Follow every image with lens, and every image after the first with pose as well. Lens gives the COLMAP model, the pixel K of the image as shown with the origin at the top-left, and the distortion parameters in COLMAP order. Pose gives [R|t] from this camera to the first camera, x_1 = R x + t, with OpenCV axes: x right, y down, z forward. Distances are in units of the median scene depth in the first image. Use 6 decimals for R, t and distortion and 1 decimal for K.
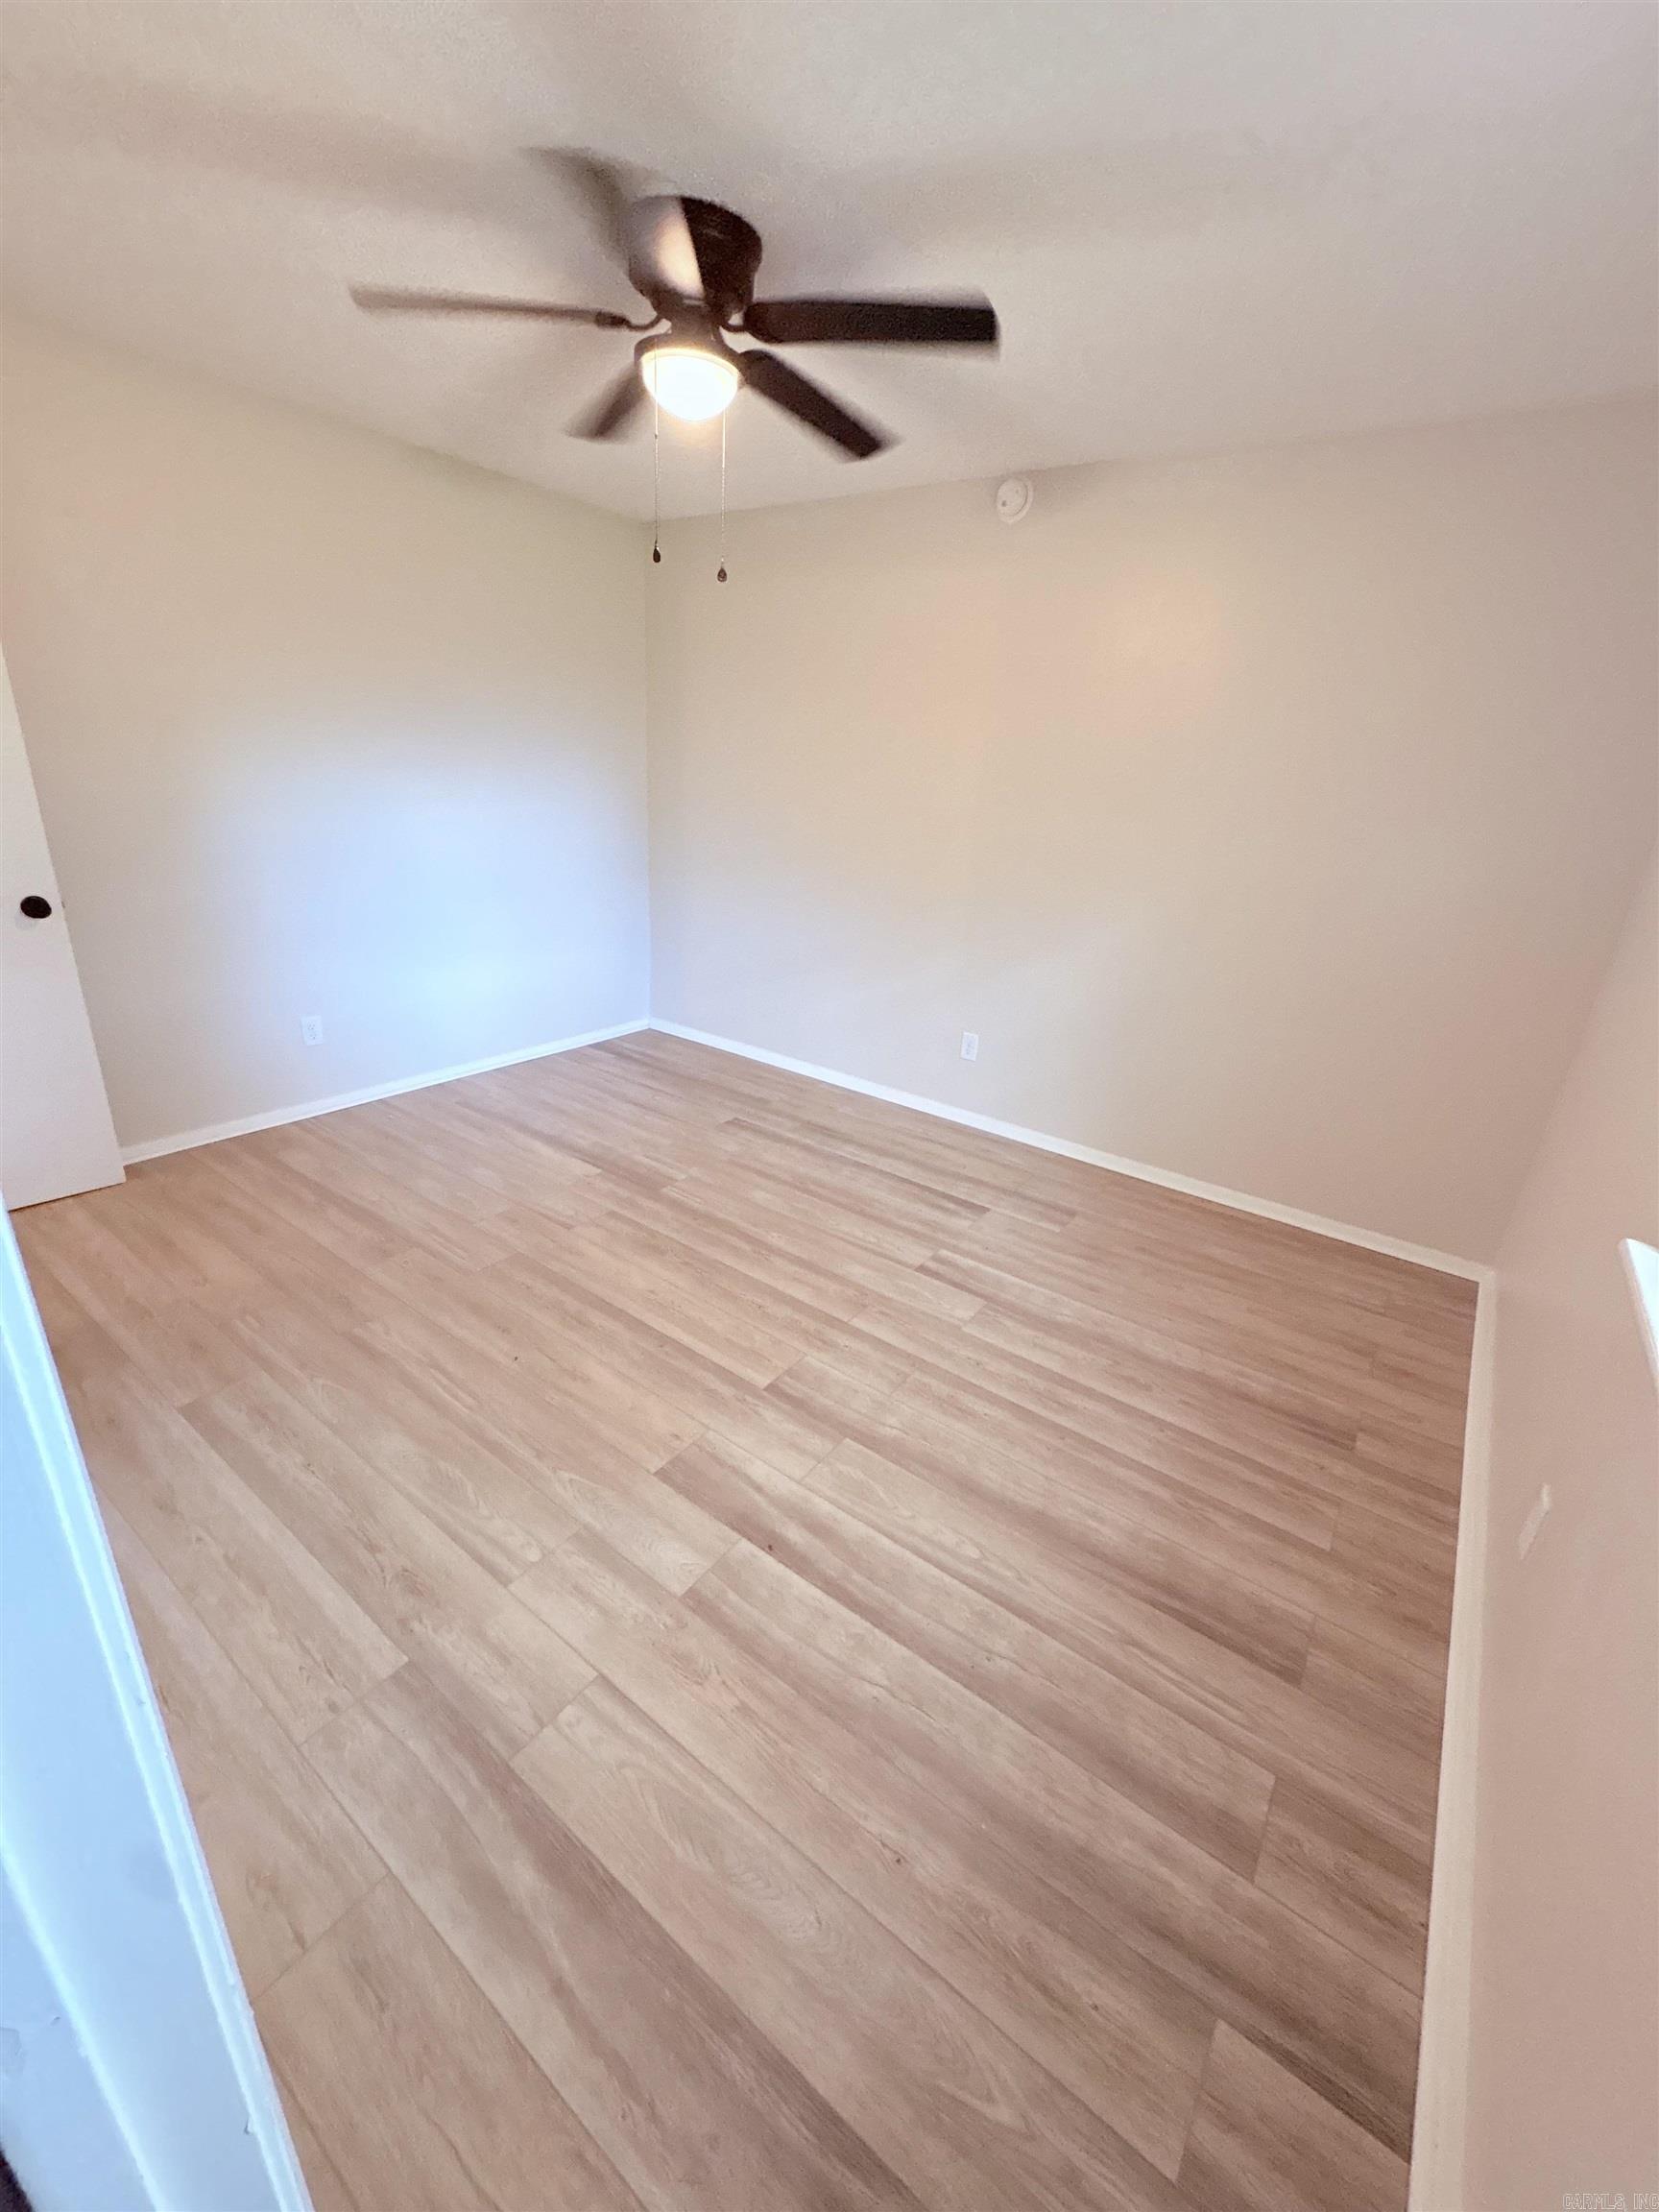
lens RADIAL K [[881.7, 0, 829.5], [0, 881.7, 1106.0], [0, 0, 1]] dist [0.000314, -0.000173]
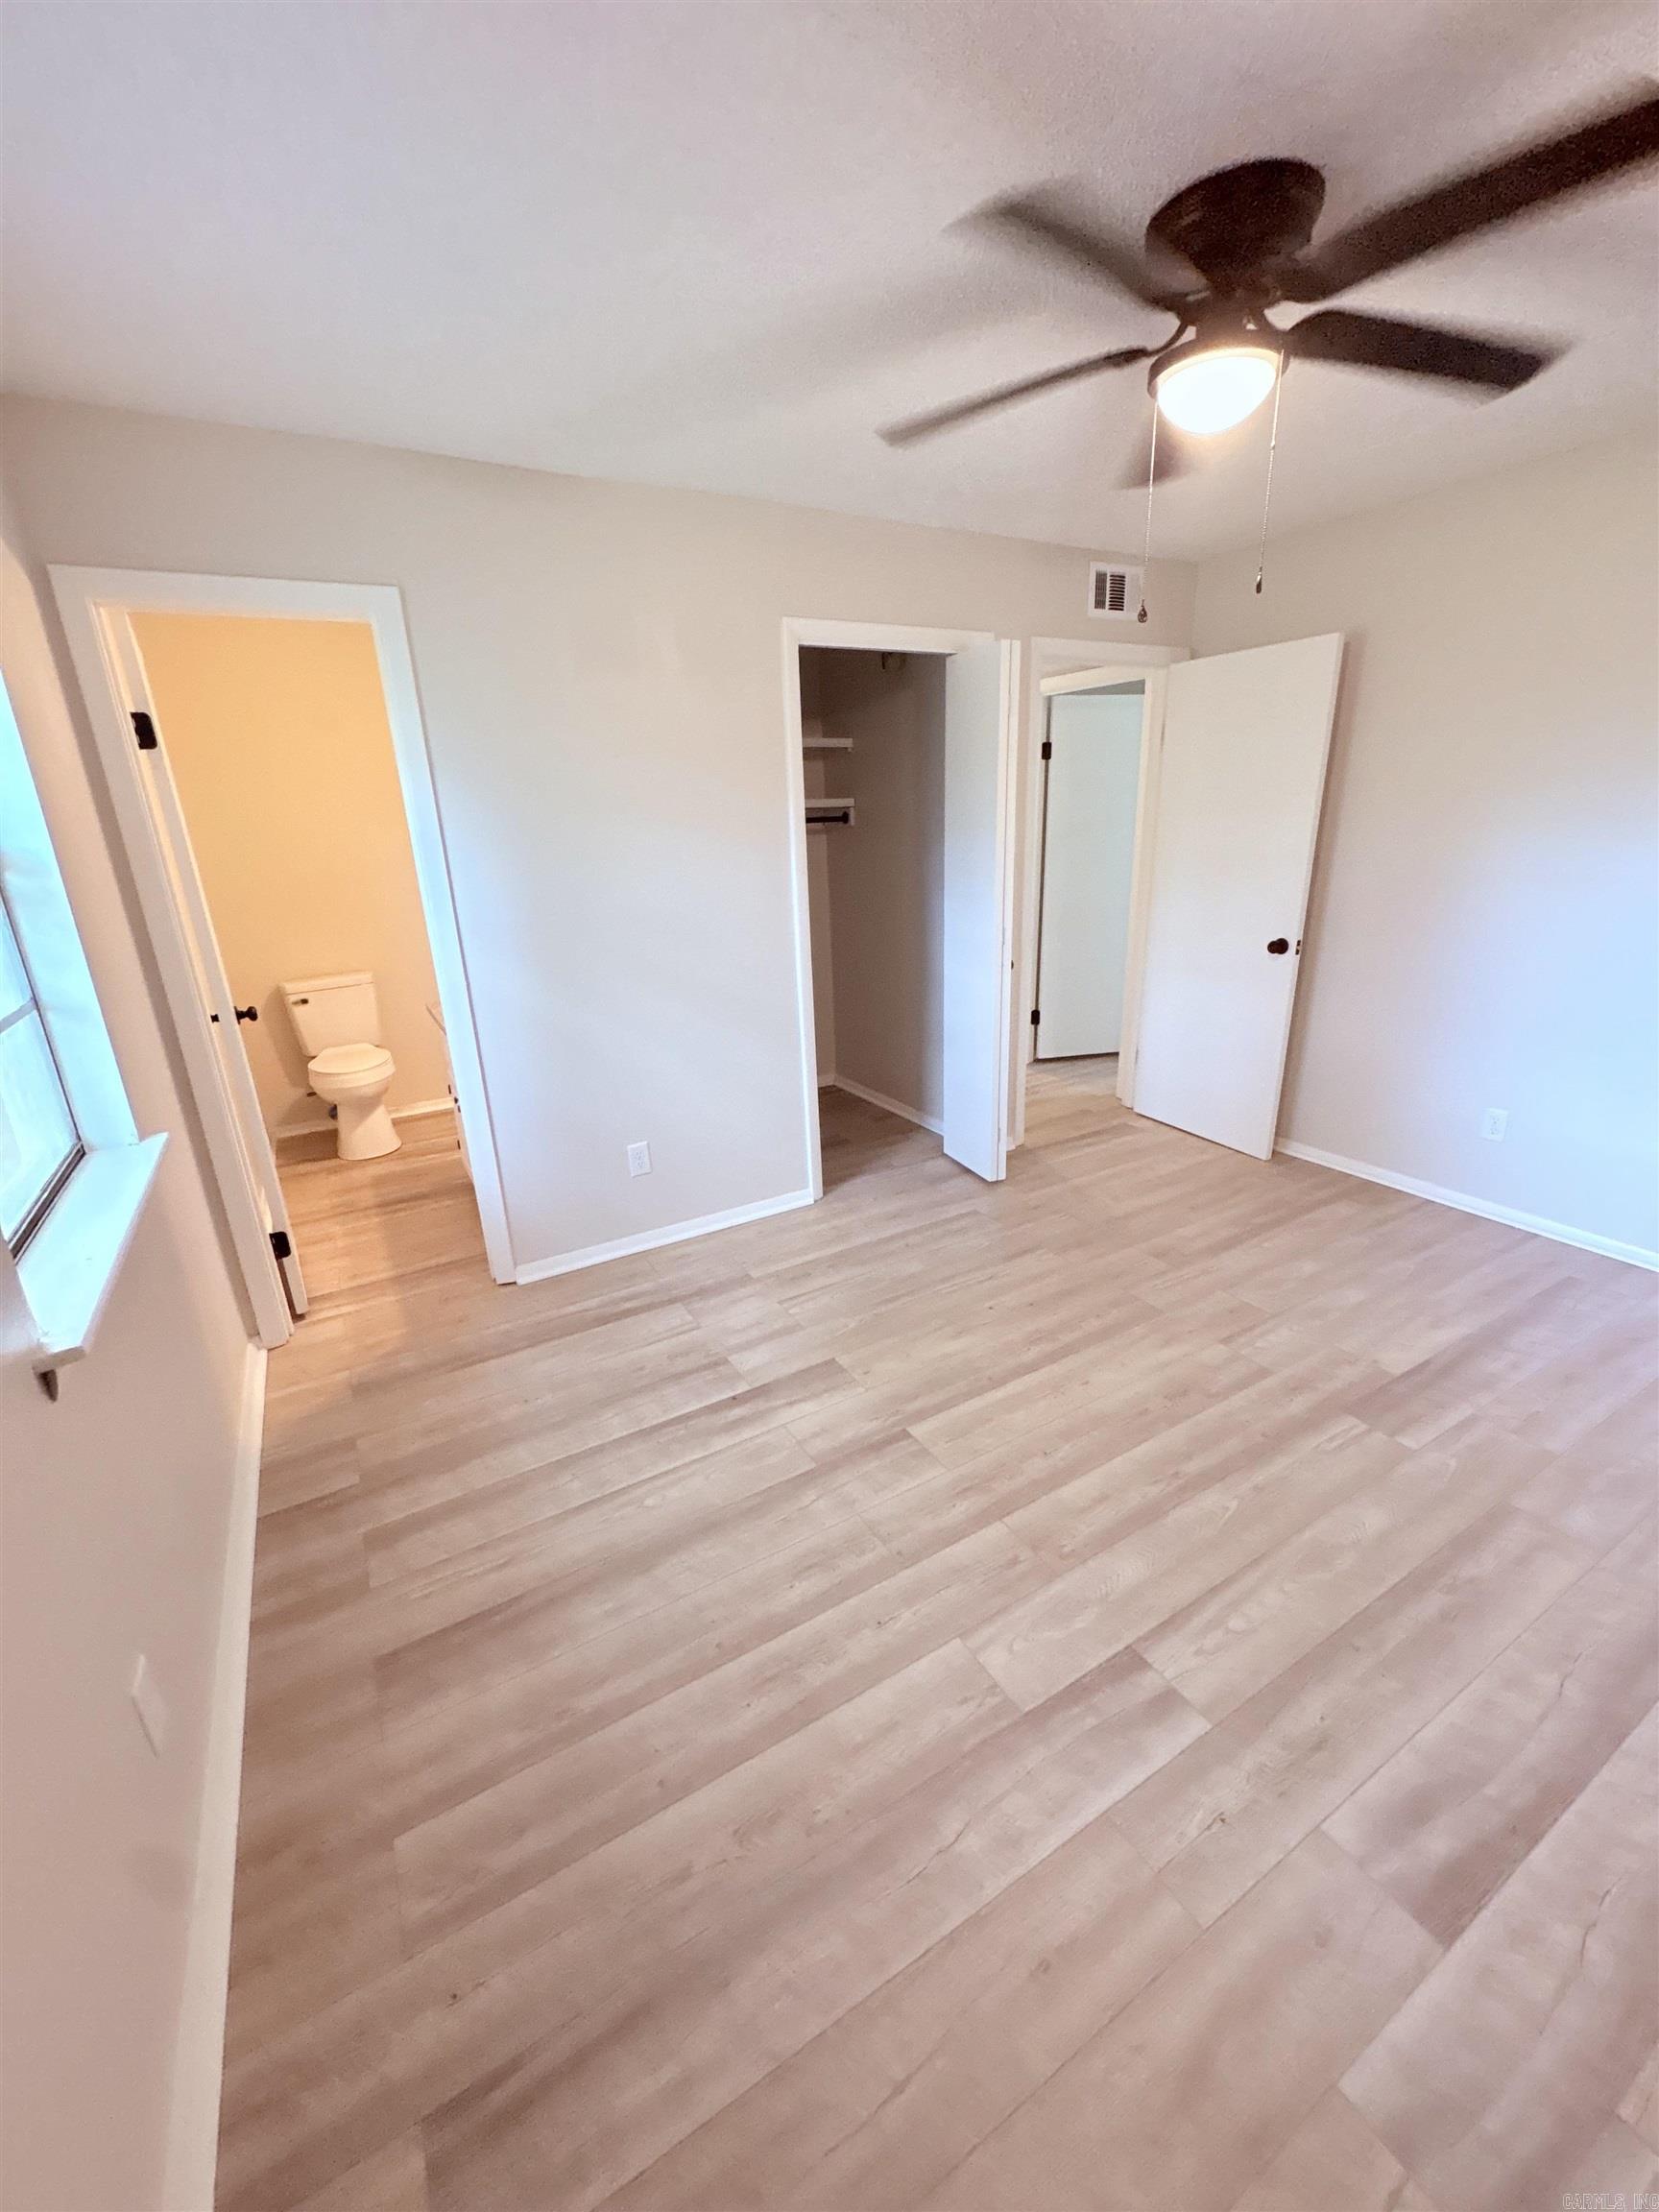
lens RADIAL K [[881.7, 0, 829.5], [0, 881.7, 1106.0], [0, 0, 1]] dist [0.000314, -0.000173]
pose [[-0.407836, 0.238897, -0.881248, 0.768303], [-0.318221, 0.867457, 0.382430, -0.365301], [0.855806, 0.436401, -0.277758, 1.038527]]
